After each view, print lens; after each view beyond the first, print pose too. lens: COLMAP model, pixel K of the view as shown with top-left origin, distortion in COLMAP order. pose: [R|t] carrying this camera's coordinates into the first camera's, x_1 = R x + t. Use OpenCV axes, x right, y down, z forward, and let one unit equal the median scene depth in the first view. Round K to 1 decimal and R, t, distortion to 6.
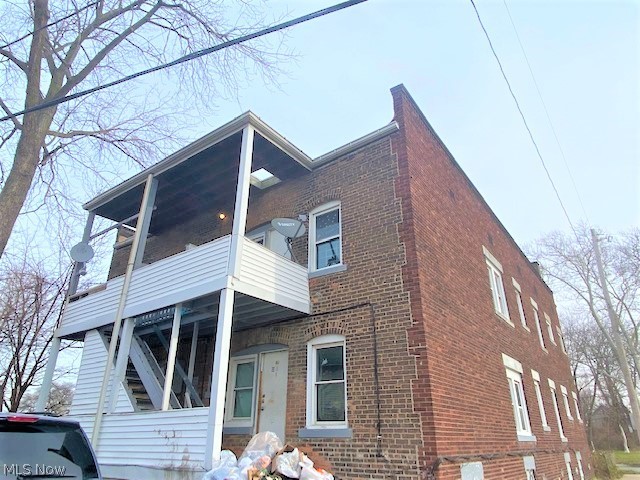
lens RADIAL K [[415.0, 0, 320.0], [0, 415.0, 240.0], [0, 0, 1]] dist [0.076967, -0.101700]
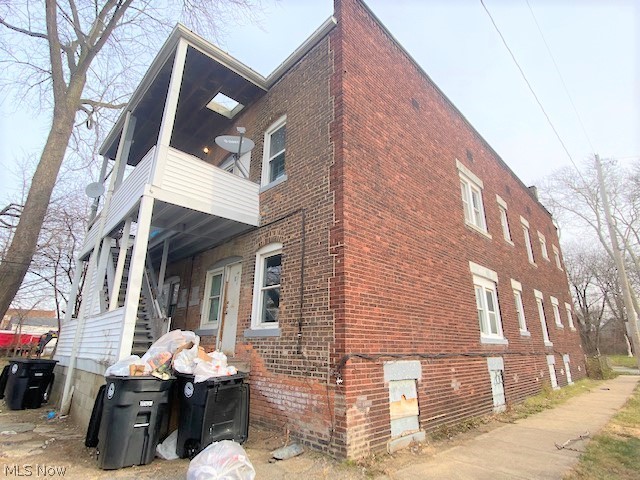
lens RADIAL K [[322.7, 0, 320.0], [0, 322.7, 240.0], [0, 0, 1]] dist [0.057972, -0.071374]
pose [[0.986724, -0.044313, -0.156246, 0.264644], [0.064223, 0.990104, 0.124775, 0.126807], [0.149171, -0.133153, 0.979805, 0.235310]]
